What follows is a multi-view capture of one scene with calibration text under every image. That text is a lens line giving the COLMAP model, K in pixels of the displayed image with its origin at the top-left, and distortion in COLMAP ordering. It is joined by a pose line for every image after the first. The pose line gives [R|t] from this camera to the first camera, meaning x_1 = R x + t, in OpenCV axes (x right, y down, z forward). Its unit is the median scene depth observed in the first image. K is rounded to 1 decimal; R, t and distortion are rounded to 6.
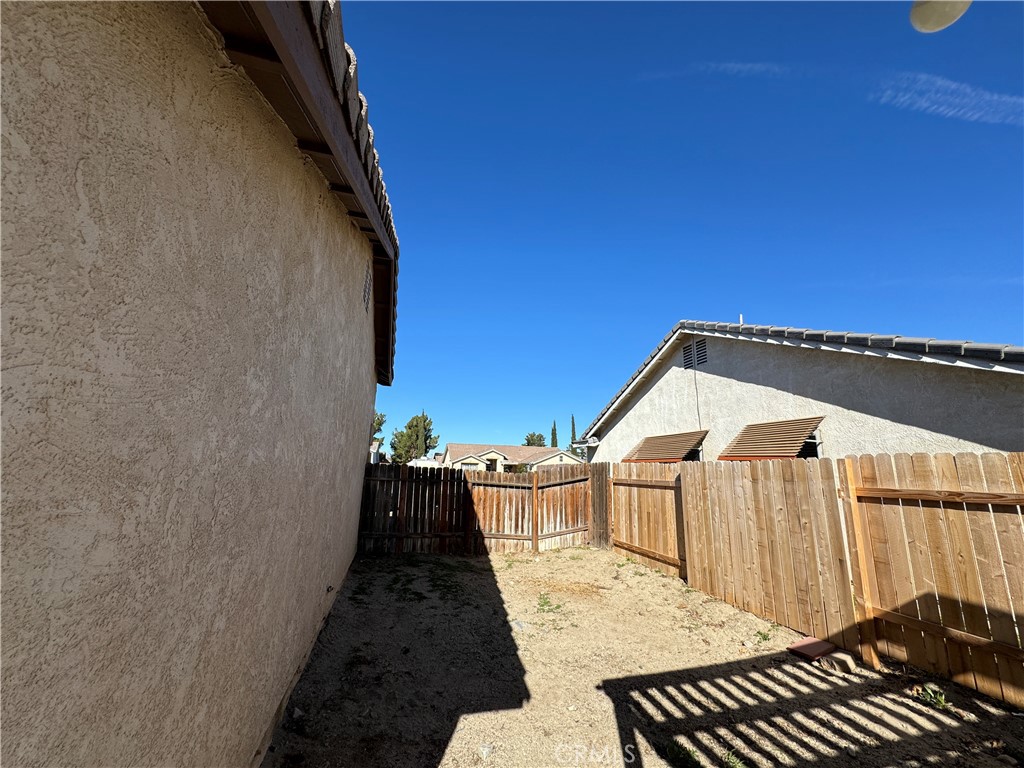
lens RADIAL K [[408.8, 0, 512.0], [0, 408.8, 384.0], [0, 0, 1]] dist [-0.000512, 0.000066]
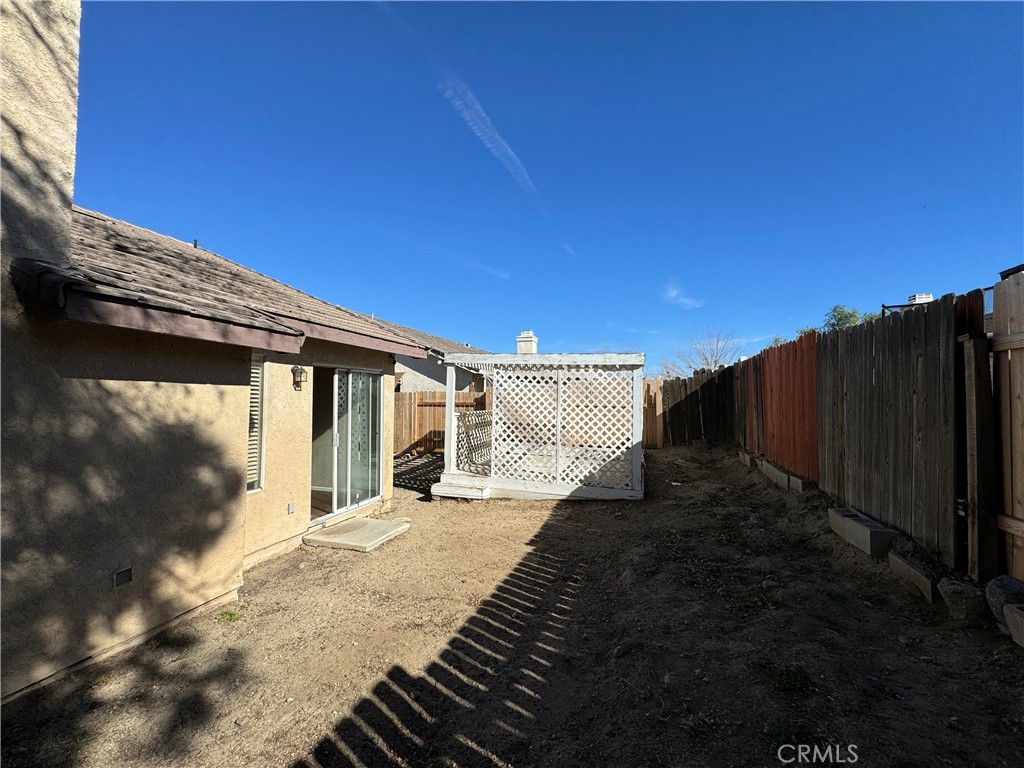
lens RADIAL K [[408.8, 0, 512.0], [0, 408.8, 384.0], [0, 0, 1]] dist [-0.000512, 0.000066]
pose [[0.557289, 0.022890, 0.830003, -1.373989], [-0.164200, 0.982917, 0.083142, -0.259894], [-0.813921, -0.182621, 0.551528, -1.298873]]
